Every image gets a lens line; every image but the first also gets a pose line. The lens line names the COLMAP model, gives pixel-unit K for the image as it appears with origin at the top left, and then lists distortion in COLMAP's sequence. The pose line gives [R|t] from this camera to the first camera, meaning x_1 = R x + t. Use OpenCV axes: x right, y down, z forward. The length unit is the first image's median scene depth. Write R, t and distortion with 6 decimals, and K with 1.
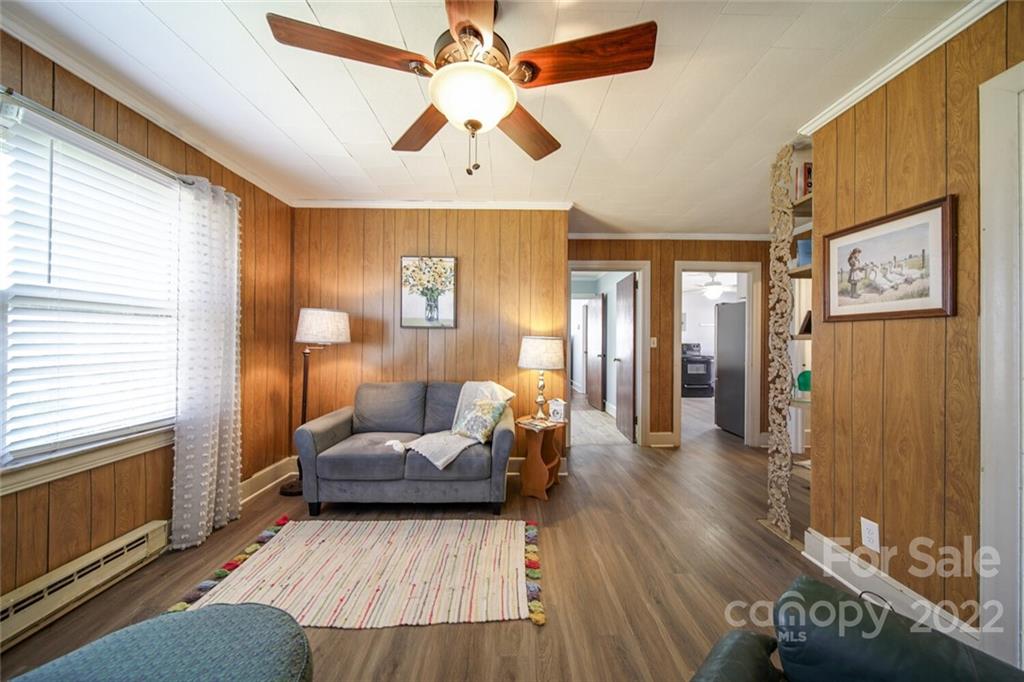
lens RADIAL K [[362.3, 0, 513.3], [0, 362.3, 339.2], [0, 0, 1]] dist [-0.000001, -0.001745]
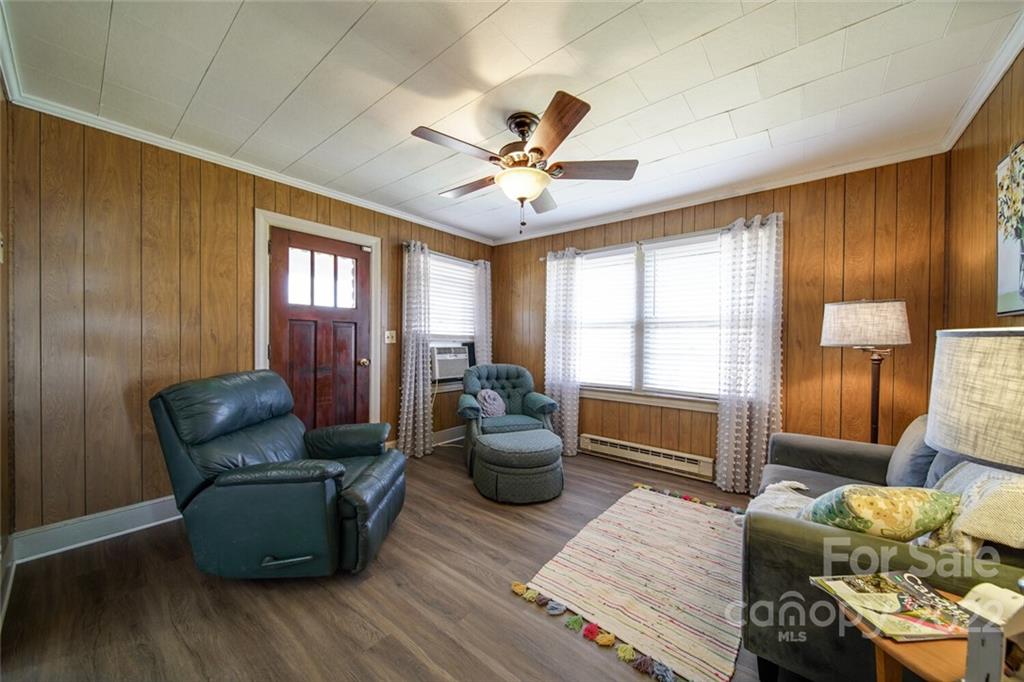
lens RADIAL K [[362.3, 0, 510.6], [0, 362.3, 342.6], [0, 0, 1]] dist [-0.000001, -0.001745]
pose [[-0.655053, -0.000410, -0.755583, 0.768703], [-0.003112, 0.999993, 0.002155, 0.004252], [0.755577, 0.003763, -0.655049, 1.402543]]
